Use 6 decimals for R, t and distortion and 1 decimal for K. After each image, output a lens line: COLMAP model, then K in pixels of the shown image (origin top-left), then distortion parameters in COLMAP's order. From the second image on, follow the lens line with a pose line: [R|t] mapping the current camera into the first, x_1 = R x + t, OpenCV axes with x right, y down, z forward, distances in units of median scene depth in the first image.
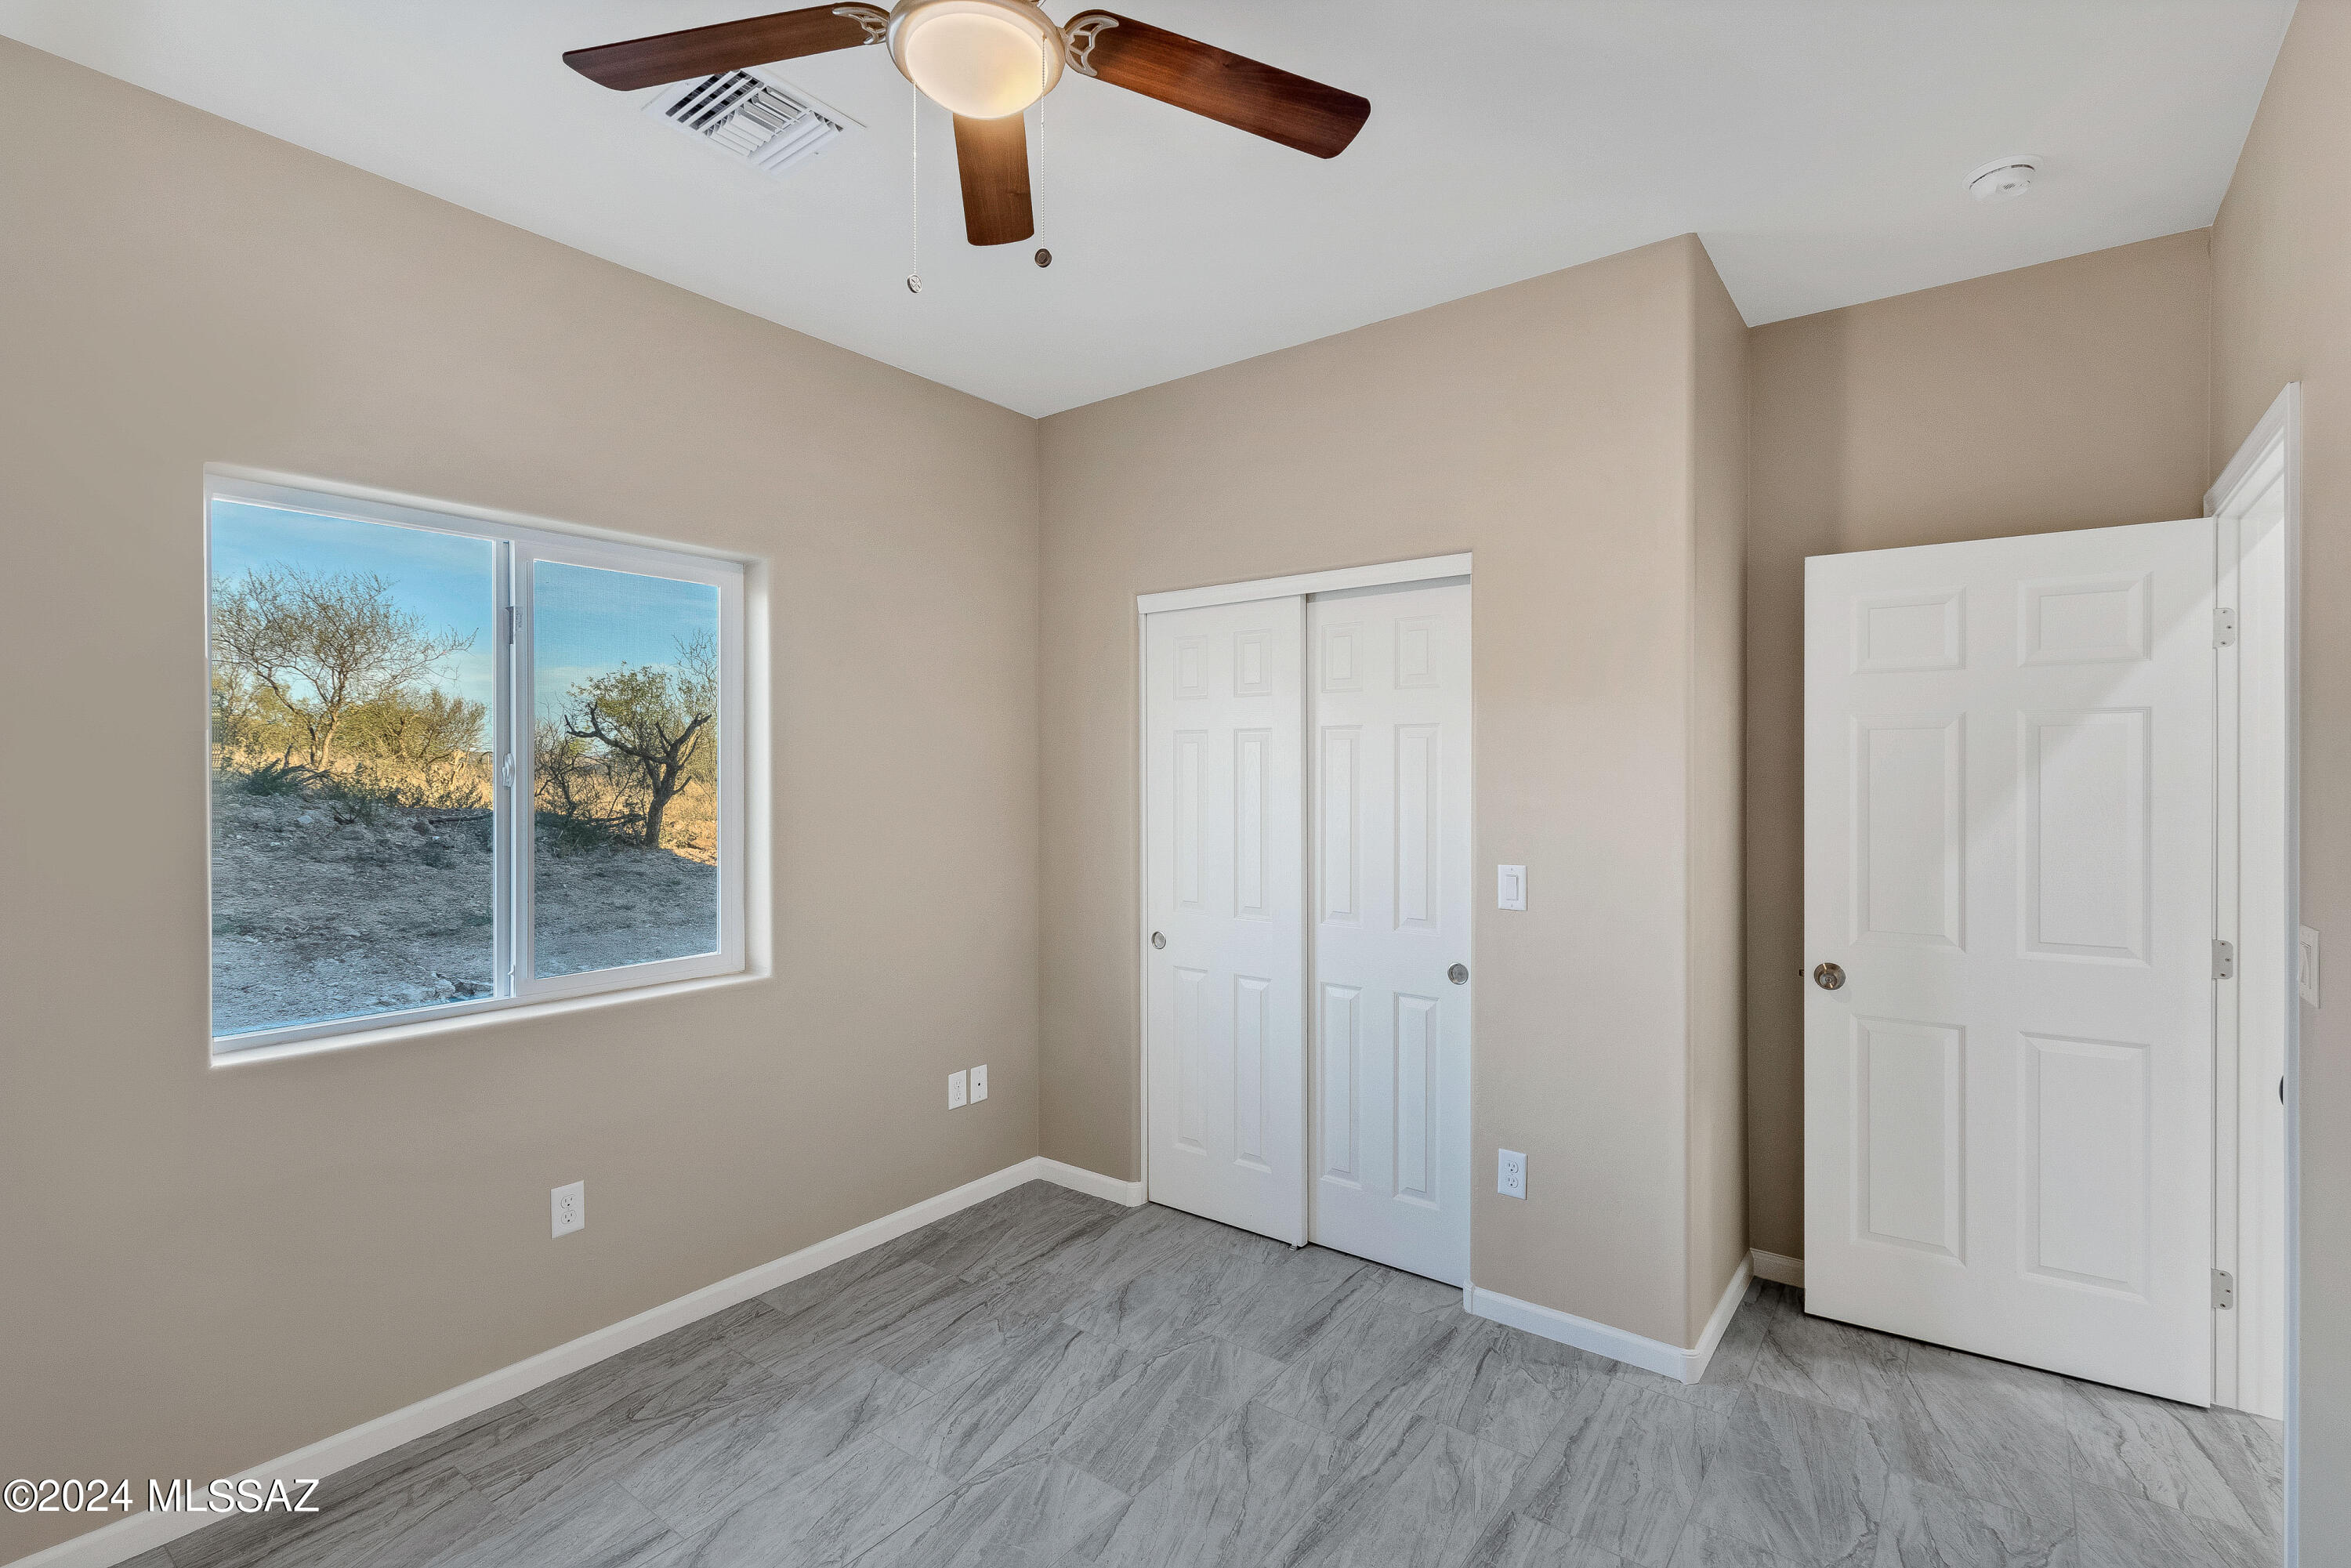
lens RADIAL K [[1059.7, 0, 1207.5], [0, 1059.7, 778.3], [0, 0, 1]] dist [0.000987, -0.000218]
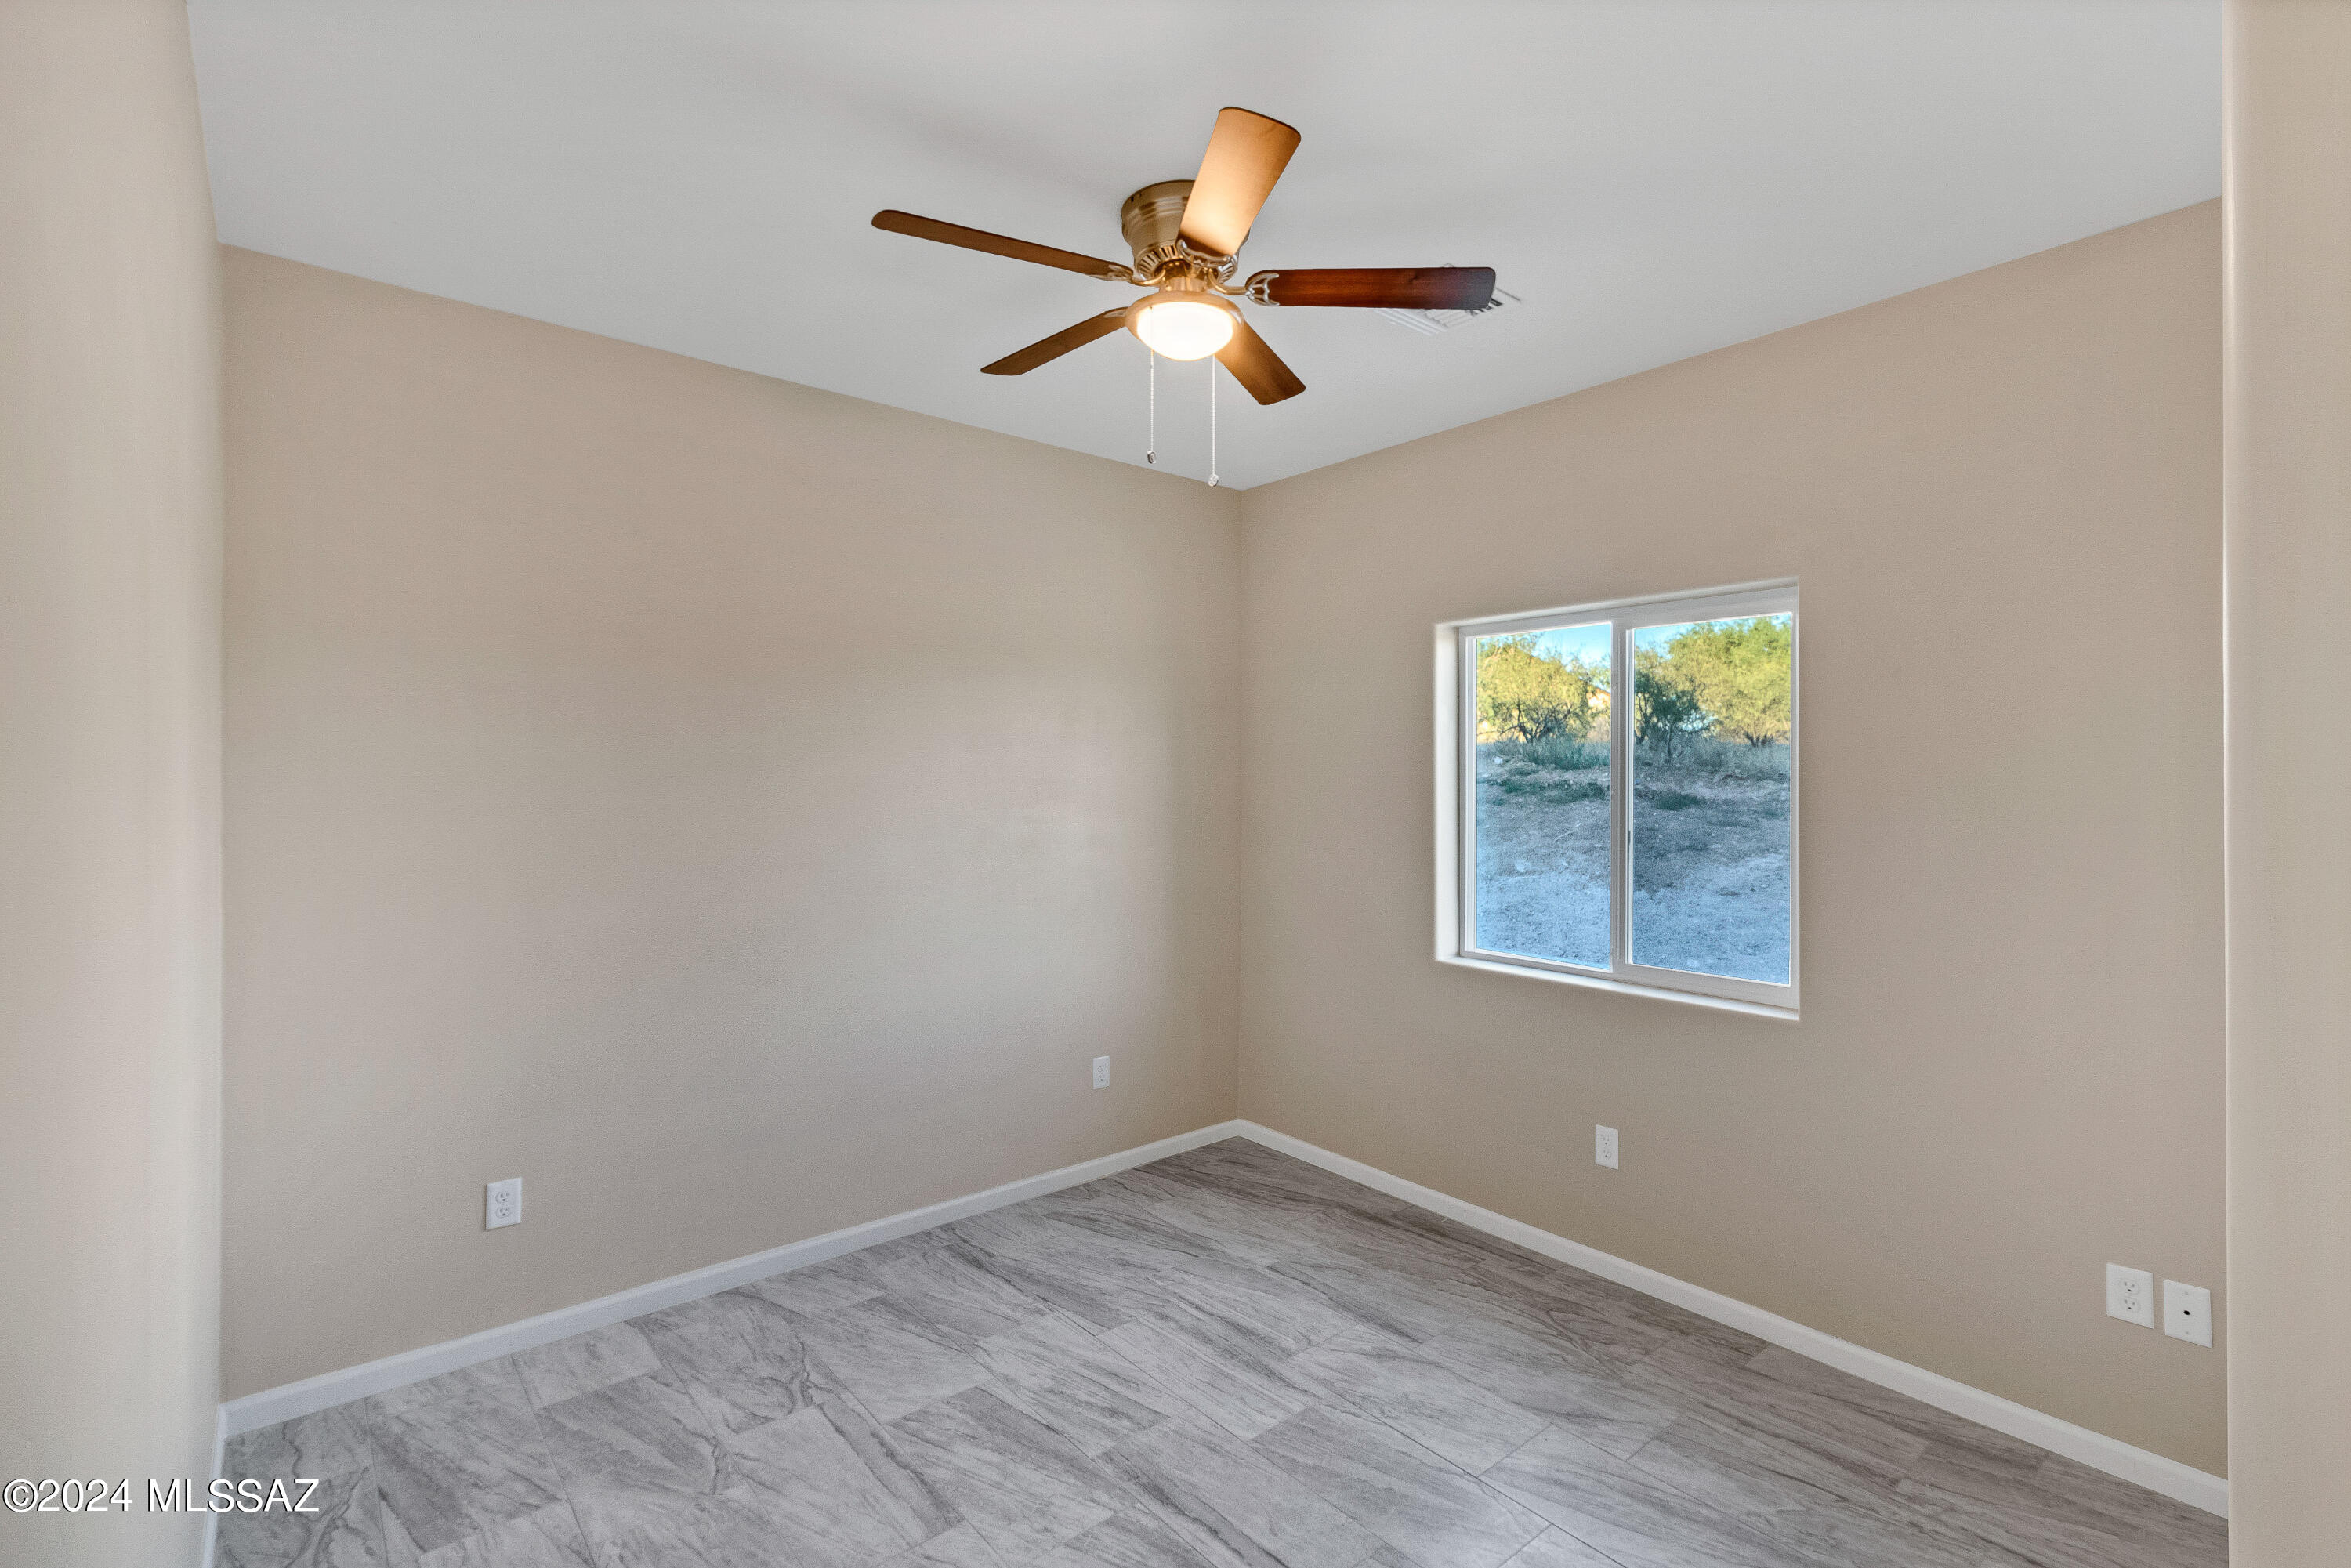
lens RADIAL K [[1059.7, 0, 1207.5], [0, 1059.7, 778.3], [0, 0, 1]] dist [0.000987, -0.000218]
pose [[-0.222089, -0.003102, -0.975021, 0.734078], [-0.007257, 0.999973, -0.001529, -0.025430], [0.974999, 0.006736, -0.222106, 0.821093]]
